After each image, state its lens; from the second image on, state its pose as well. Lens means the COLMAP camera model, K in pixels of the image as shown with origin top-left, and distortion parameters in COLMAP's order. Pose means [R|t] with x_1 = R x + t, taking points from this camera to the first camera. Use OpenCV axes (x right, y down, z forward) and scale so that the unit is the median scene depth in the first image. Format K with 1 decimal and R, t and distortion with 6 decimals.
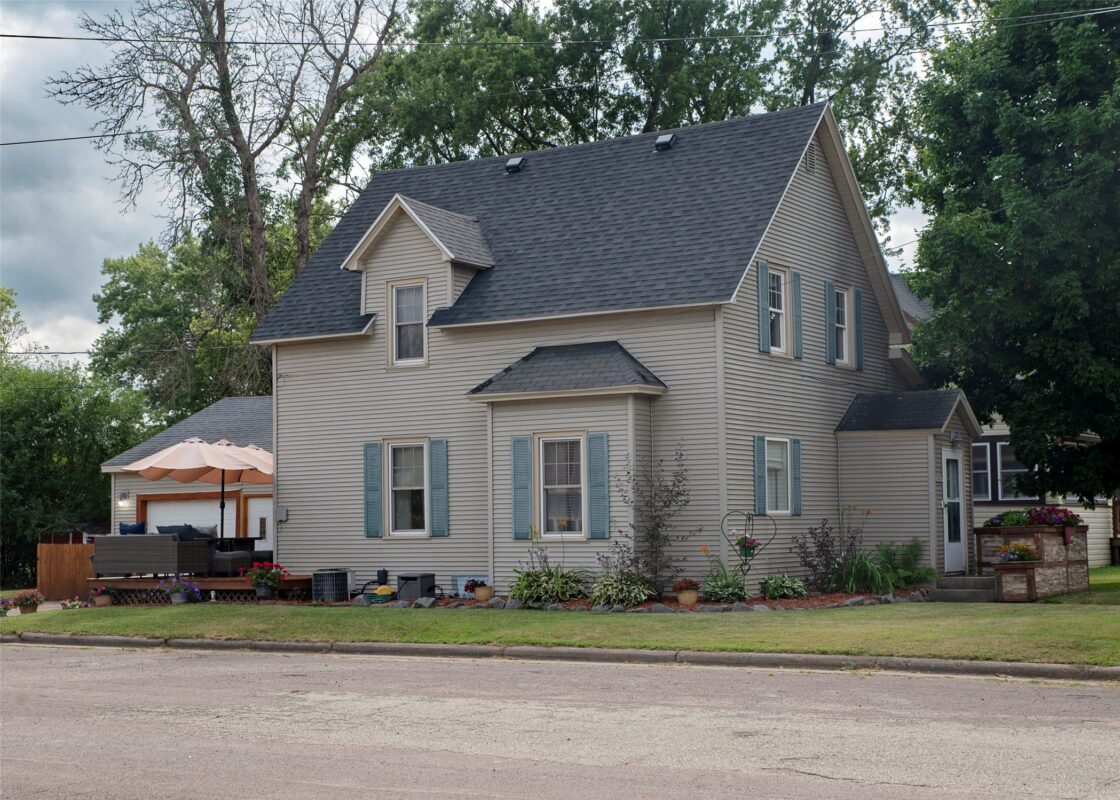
lens RADIAL K [[1662.0, 0, 559.5], [0, 1662.0, 402.0], [0, 0, 1]] dist [0.023845, 0.000000]
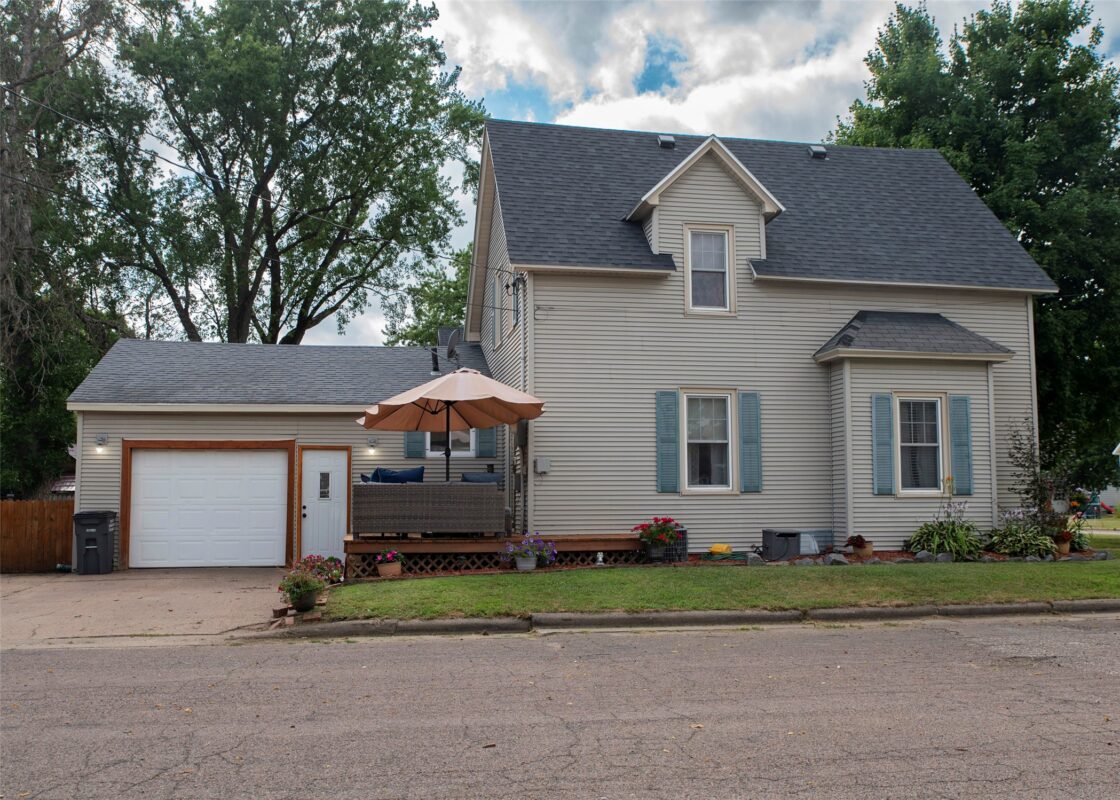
lens RADIAL K [[1064.3, 0, 558.8], [0, 1064.3, 403.5], [0, 0, 1]] dist [-0.098687, 0.000000]
pose [[0.741704, 0.078948, 0.666065, -0.561093], [-0.058100, 0.996878, -0.053461, 0.067850], [-0.668206, 0.000954, 0.743975, 0.609210]]
